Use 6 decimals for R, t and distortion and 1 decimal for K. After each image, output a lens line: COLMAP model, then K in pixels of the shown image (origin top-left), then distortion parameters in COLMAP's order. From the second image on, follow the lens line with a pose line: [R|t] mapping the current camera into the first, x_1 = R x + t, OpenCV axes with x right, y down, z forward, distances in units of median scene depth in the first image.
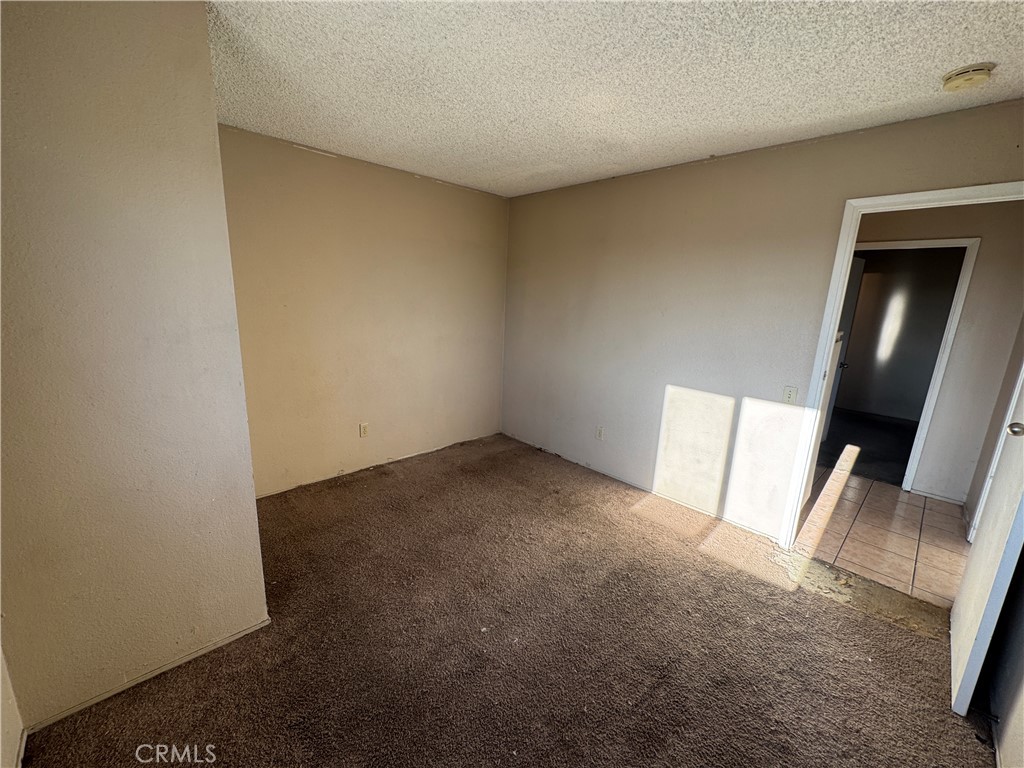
lens RADIAL K [[409.8, 0, 512.8], [0, 409.8, 384.6], [0, 0, 1]] dist [-0.003092, -0.000791]
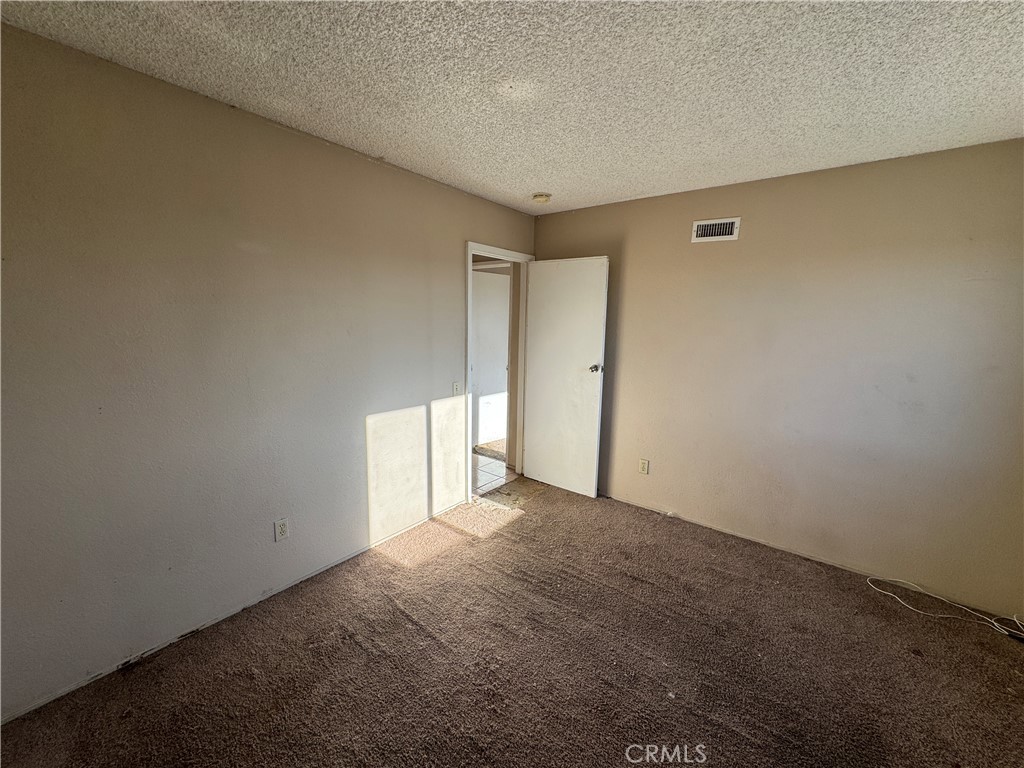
lens RADIAL K [[409.8, 0, 517.5], [0, 409.8, 380.9], [0, 0, 1]] dist [-0.003092, -0.000791]
pose [[-0.148726, -0.196438, 0.969171, -0.491707], [0.178525, 0.958634, 0.221698, -0.210850], [-0.972630, 0.205994, -0.107504, 0.825533]]
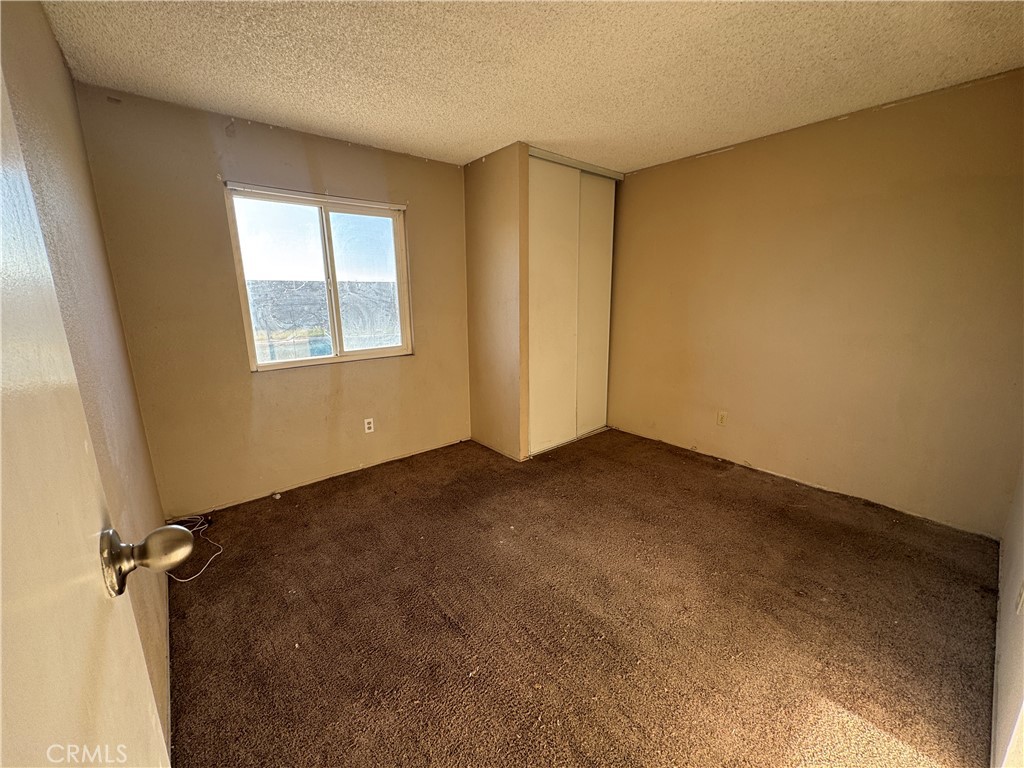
lens RADIAL K [[409.8, 0, 507.9], [0, 409.8, 383.5], [0, 0, 1]] dist [-0.003092, -0.000791]
pose [[-0.079542, 0.177042, -0.980984, 0.733135], [-0.207385, 0.959630, 0.190004, -0.058790], [0.975020, 0.218555, -0.039615, 0.604745]]
